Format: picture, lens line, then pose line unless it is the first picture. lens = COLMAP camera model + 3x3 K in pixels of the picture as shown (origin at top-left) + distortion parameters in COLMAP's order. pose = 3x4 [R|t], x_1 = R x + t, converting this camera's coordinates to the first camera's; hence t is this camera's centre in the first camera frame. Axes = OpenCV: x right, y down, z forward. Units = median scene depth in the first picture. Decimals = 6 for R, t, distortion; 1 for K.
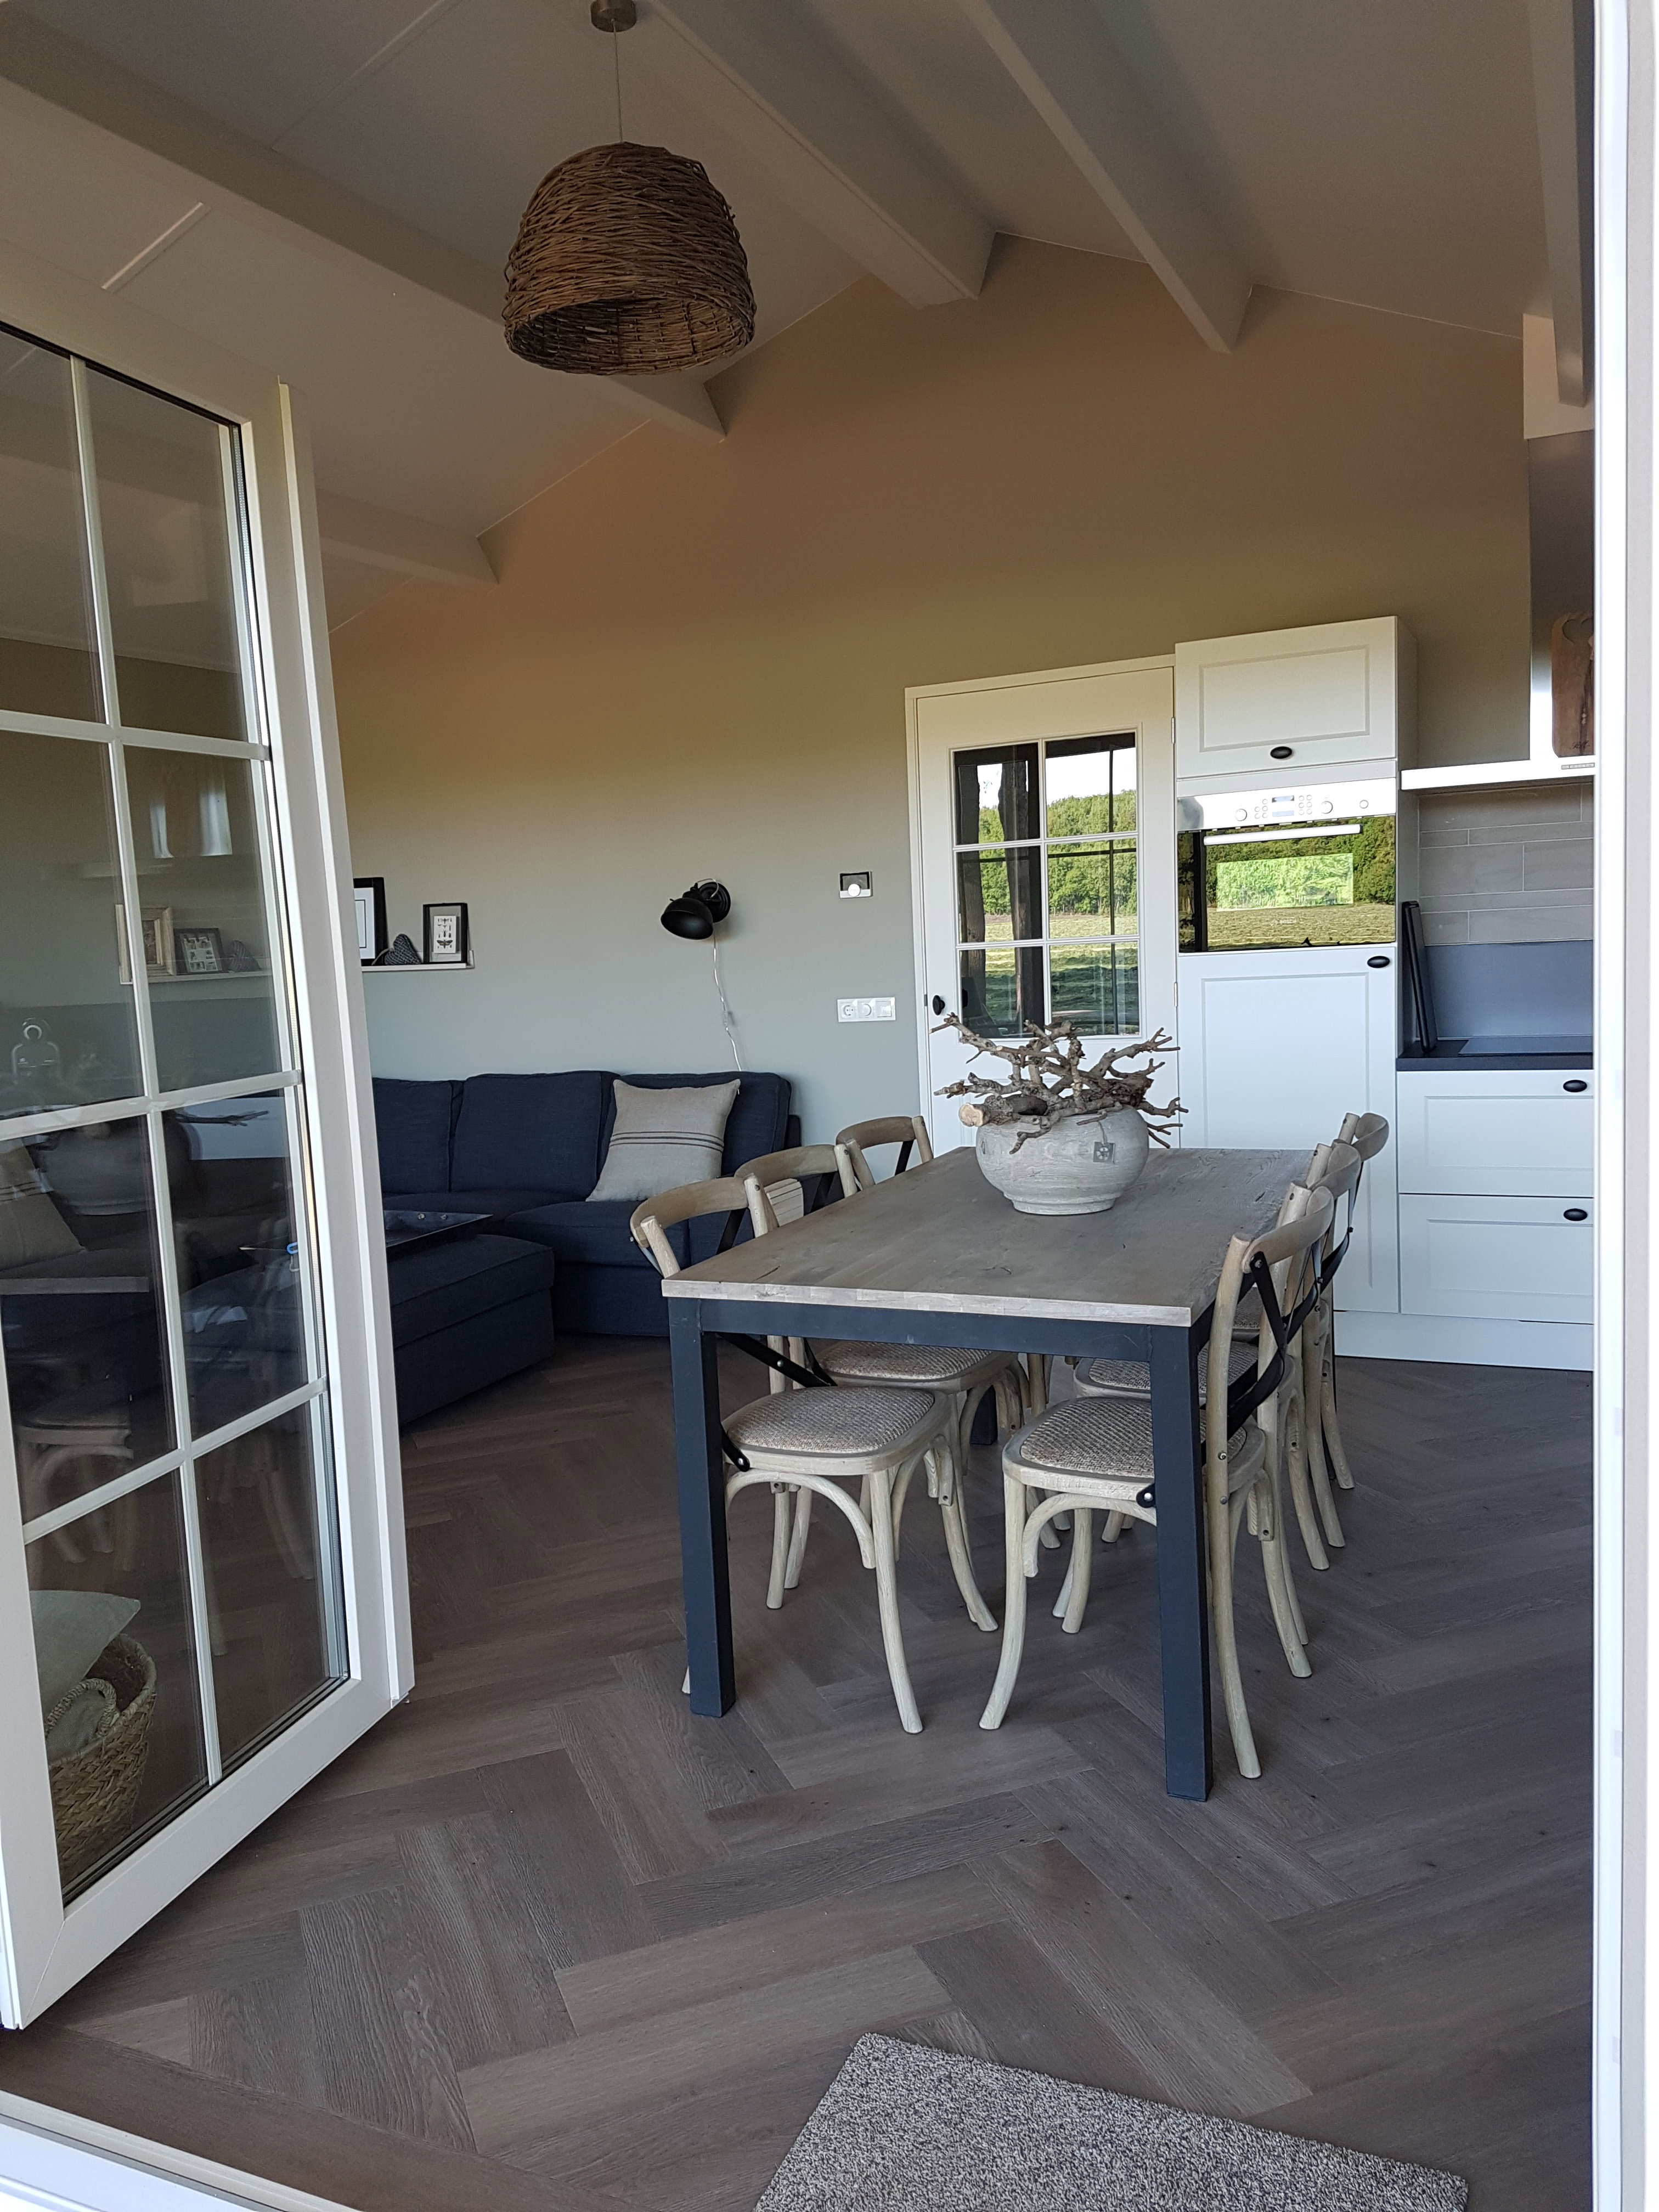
lens RADIAL K [[1679.1, 0, 742.6], [0, 1679.1, 1160.7], [0, 0, 1]] dist [0.103058, -0.111883]
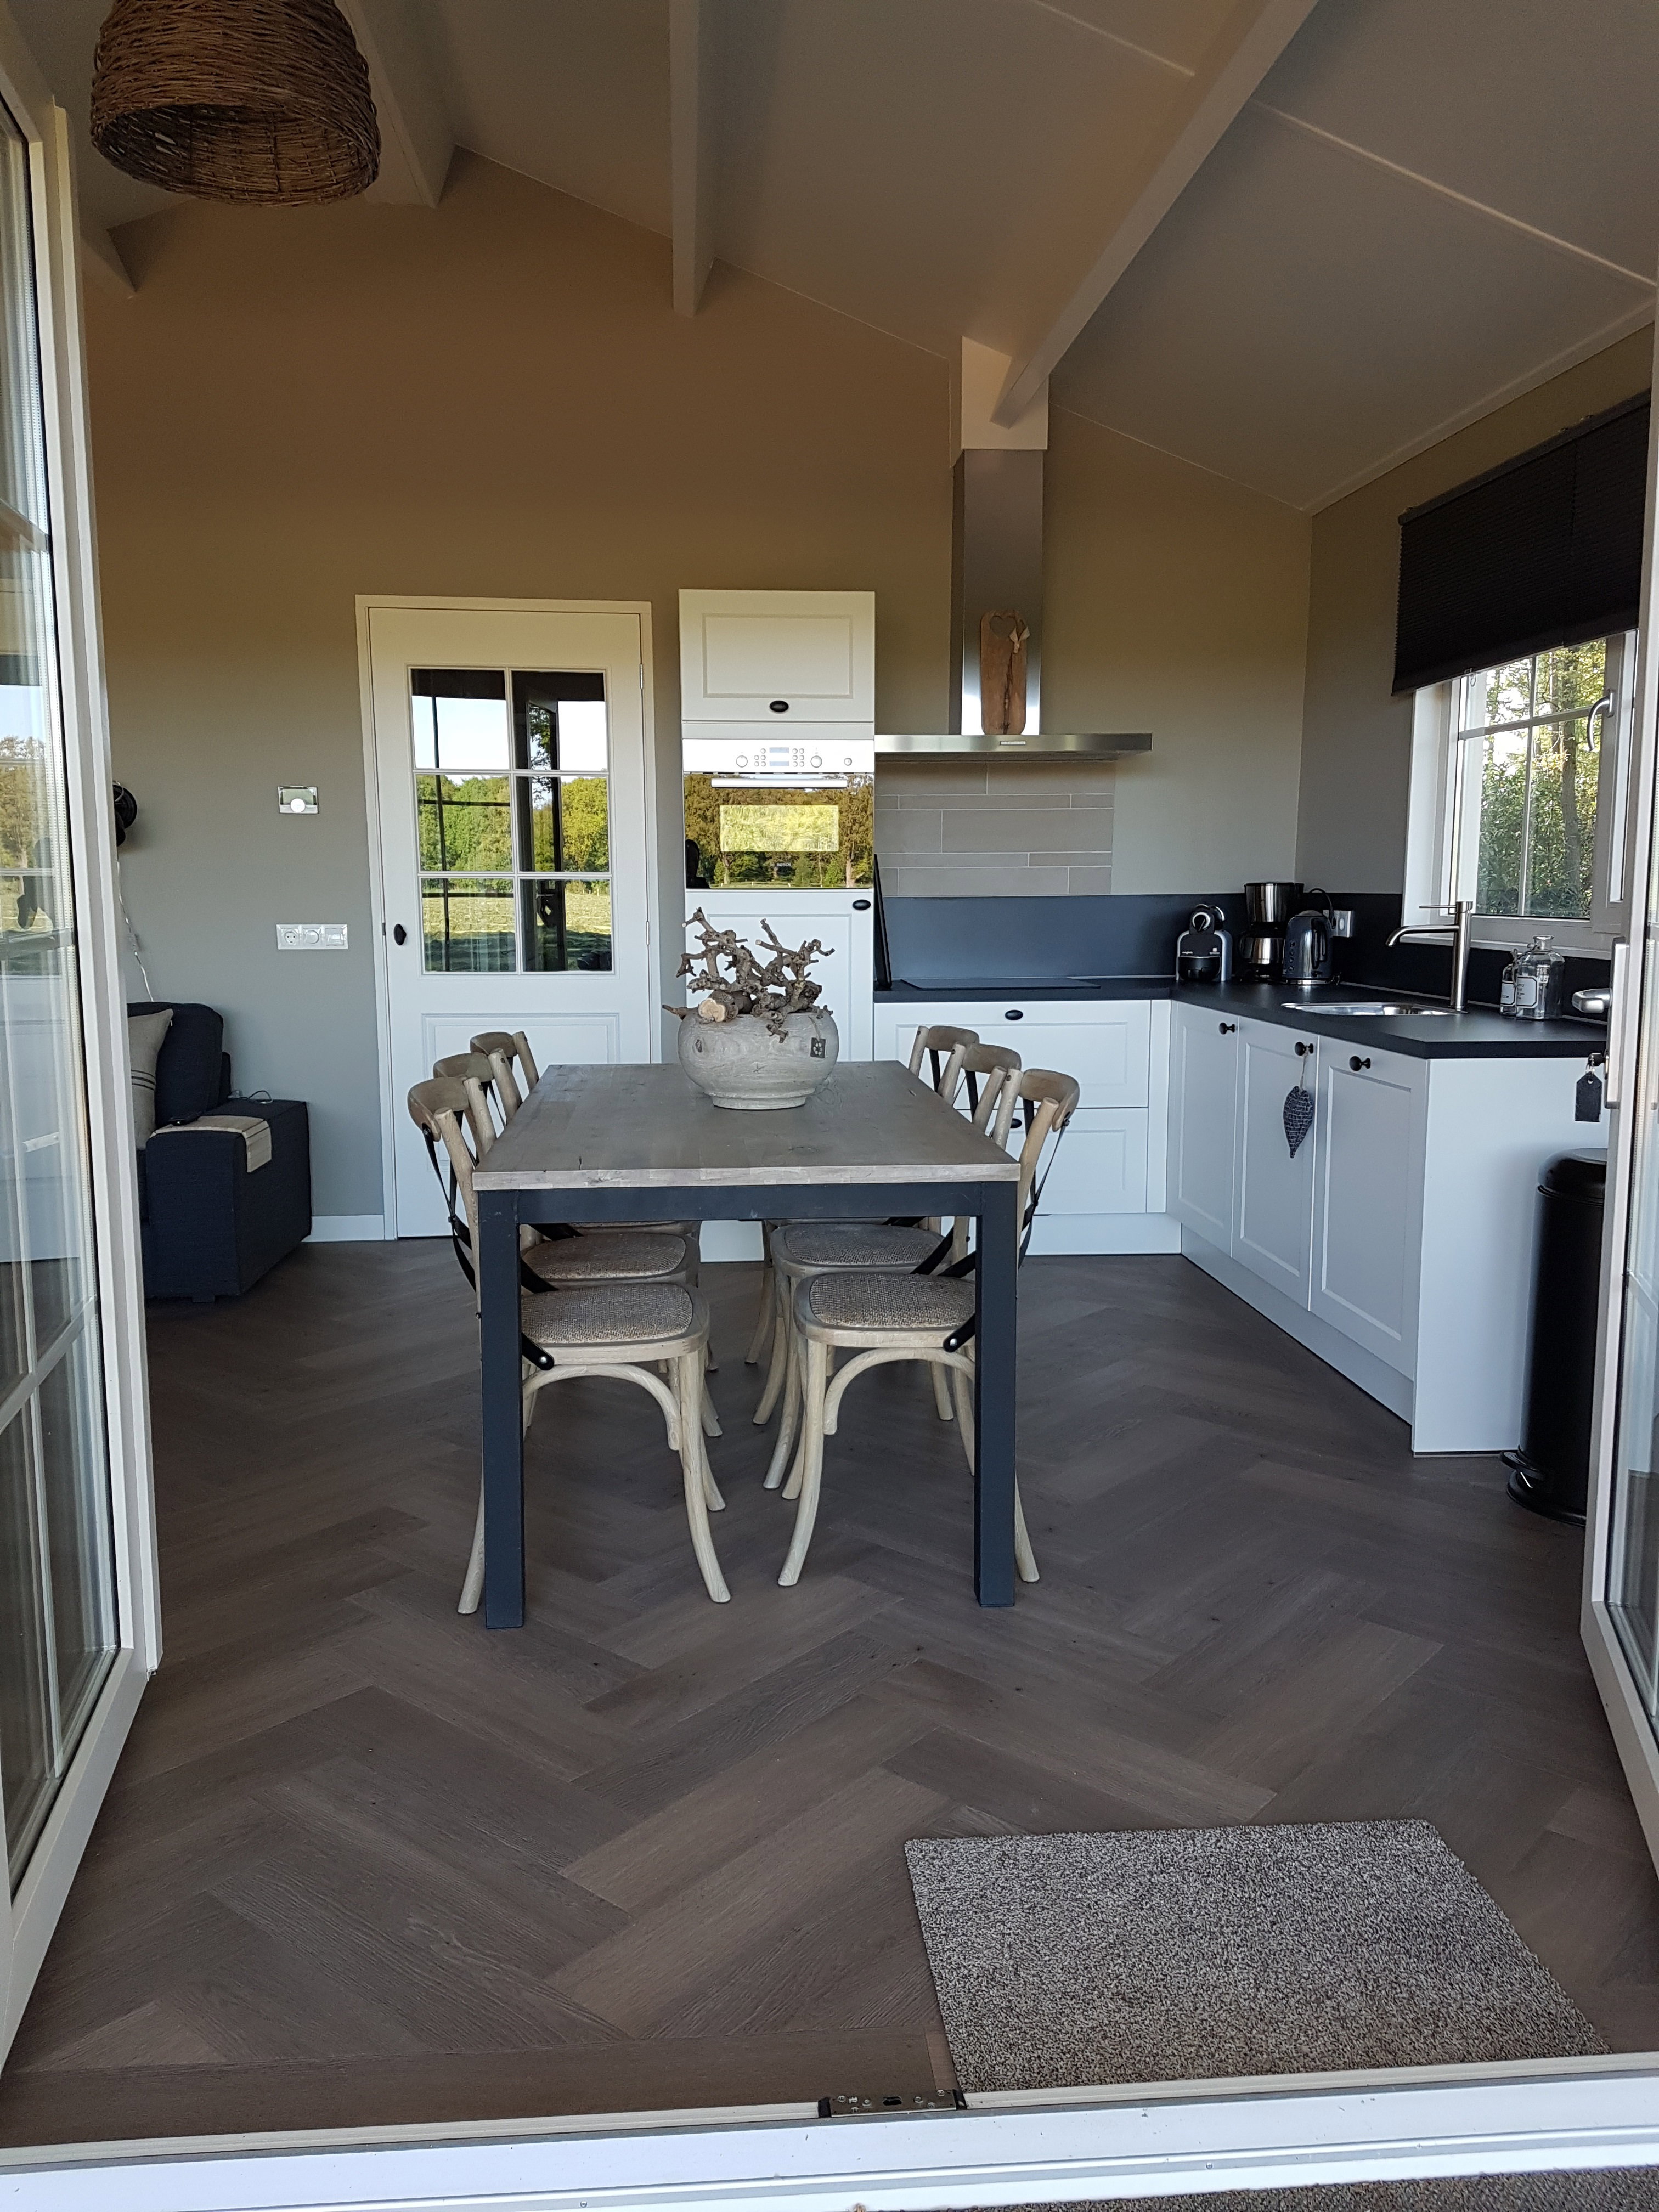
lens RADIAL K [[1679.1, 0, 782.6], [0, 1679.1, 1152.1], [0, 0, 1]] dist [0.103058, -0.111883]
pose [[0.874241, -0.025259, 0.484835, -0.353262], [0.020579, 0.999676, 0.014973, 0.048464], [-0.485056, -0.003113, 0.874478, 0.085873]]
